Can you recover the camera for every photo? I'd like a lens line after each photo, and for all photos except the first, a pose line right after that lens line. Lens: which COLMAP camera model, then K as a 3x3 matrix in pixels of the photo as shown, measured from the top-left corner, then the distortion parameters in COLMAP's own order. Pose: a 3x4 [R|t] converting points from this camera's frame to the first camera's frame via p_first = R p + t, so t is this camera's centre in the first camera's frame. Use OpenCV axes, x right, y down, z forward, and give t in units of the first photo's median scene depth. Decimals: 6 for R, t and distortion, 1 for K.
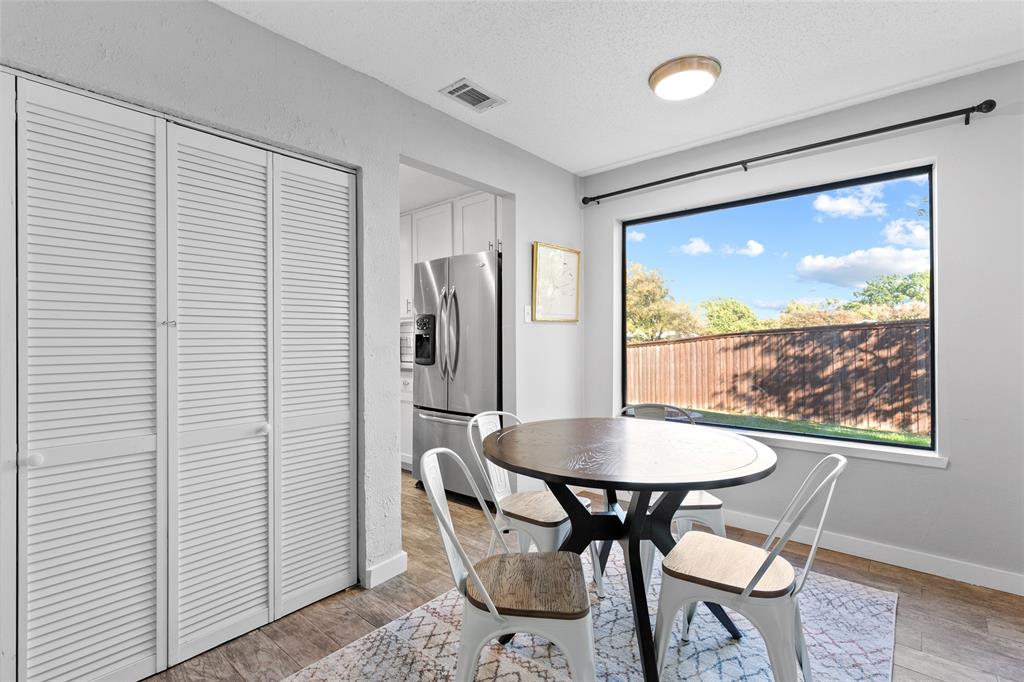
lens RADIAL K [[475.3, 0, 512.0], [0, 475.3, 341.0], [0, 0, 1]] dist [0.002134, 0.000118]
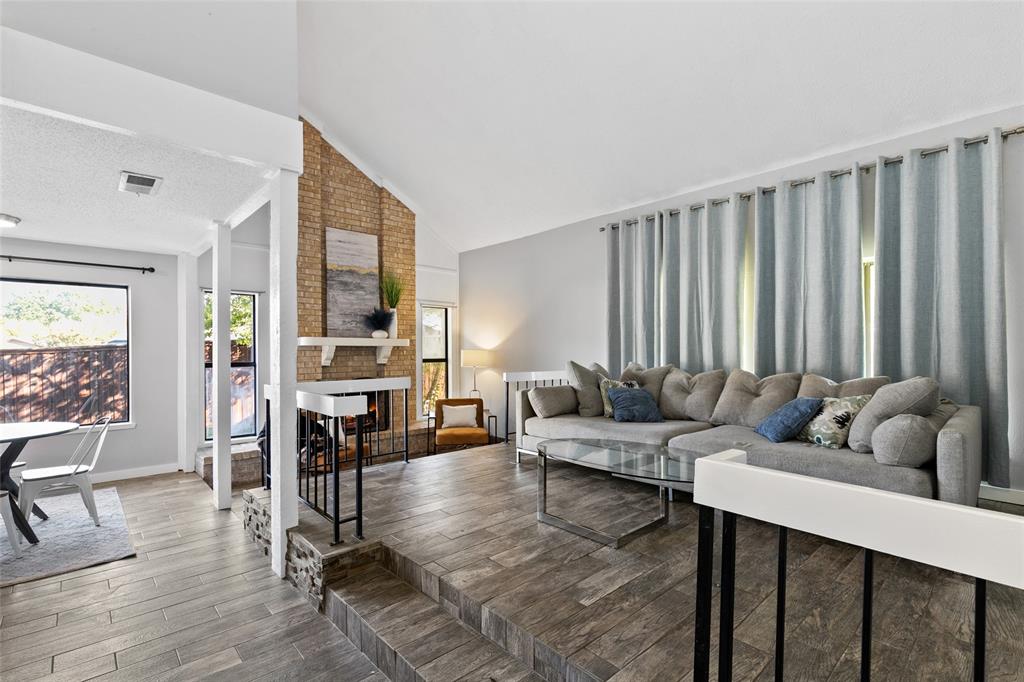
lens RADIAL K [[472.3, 0, 511.6], [0, 472.3, 351.0], [0, 0, 1]] dist [0.001198, -0.000008]
pose [[0.115780, 0.004992, 0.993262, -0.207938], [0.013576, 0.999886, -0.006608, -0.009364], [-0.993182, 0.014249, 0.115699, -0.193572]]
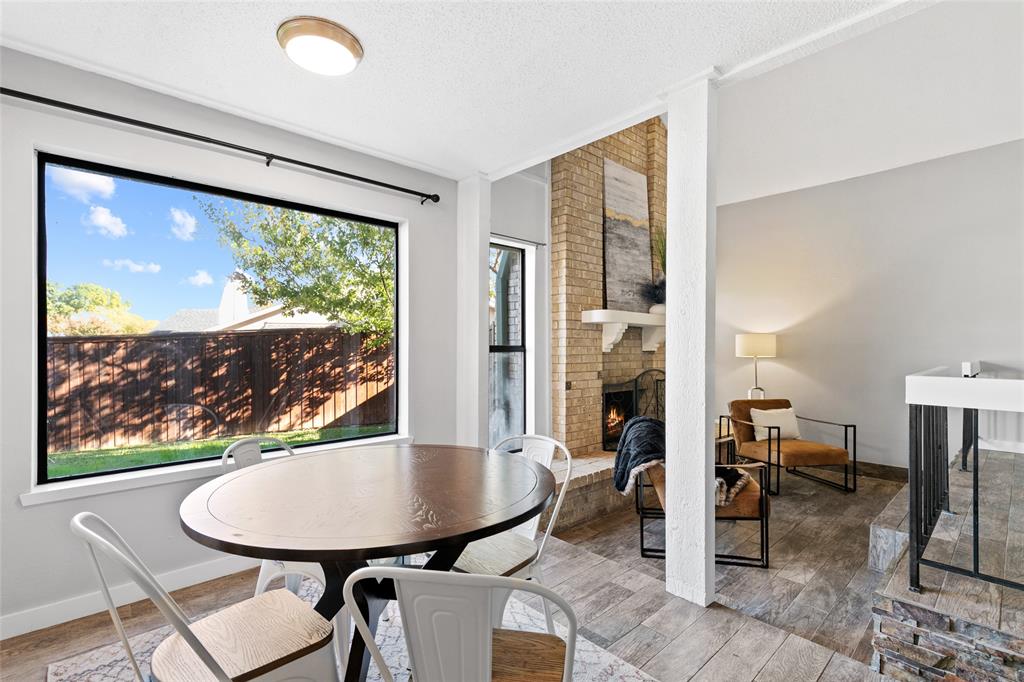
lens RADIAL K [[468.6, 0, 513.4], [0, 468.6, 348.6], [0, 0, 1]] dist [0.004038, 0.000072]
pose [[0.117527, 0.002721, 0.993066, -0.083375], [0.007723, 0.999964, -0.003654, -0.001169], [-0.993040, 0.008099, 0.117502, 0.108632]]
